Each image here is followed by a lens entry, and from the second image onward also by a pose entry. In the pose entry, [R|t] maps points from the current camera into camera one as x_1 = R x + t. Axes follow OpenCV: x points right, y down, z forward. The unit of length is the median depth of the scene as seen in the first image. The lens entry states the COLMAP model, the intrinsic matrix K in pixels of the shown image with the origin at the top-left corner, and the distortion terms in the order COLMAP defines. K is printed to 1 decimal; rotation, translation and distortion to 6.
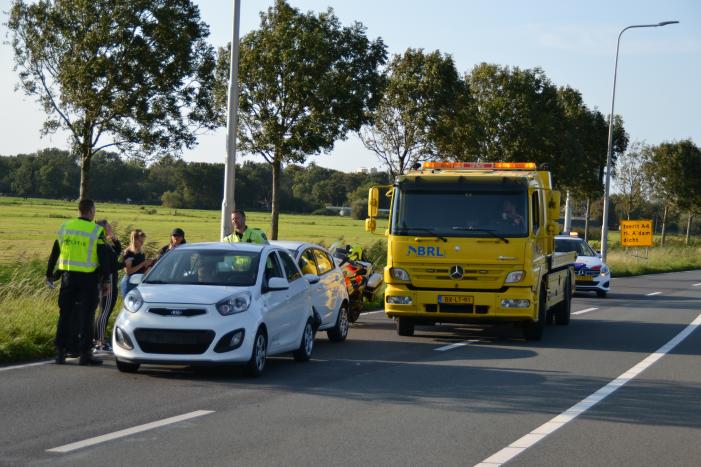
lens RADIAL K [[1827.9, 0, 350.5], [0, 1827.9, 233.5], [0, 0, 1]] dist [0.688853, 0.157626]
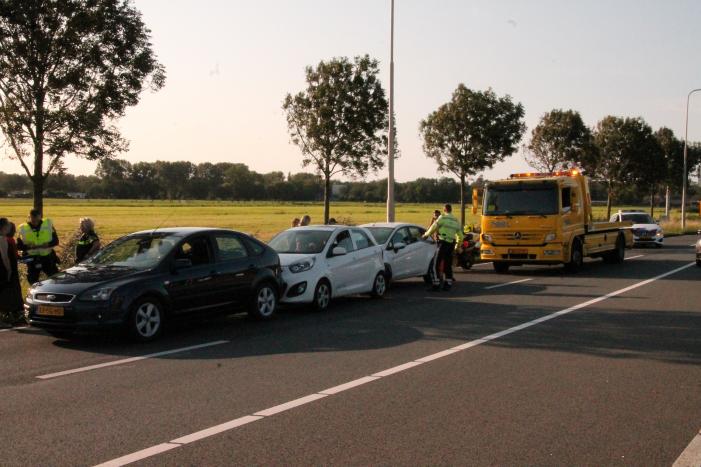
lens RADIAL K [[932.2, 0, 350.5], [0, 932.2, 233.5], [0, 0, 1]] dist [0.005286, 0.036957]
pose [[0.968934, -0.034800, -0.244860, 0.096799], [0.038610, 0.999196, 0.010778, 0.002510], [0.244289, -0.019897, 0.969498, 0.140345]]
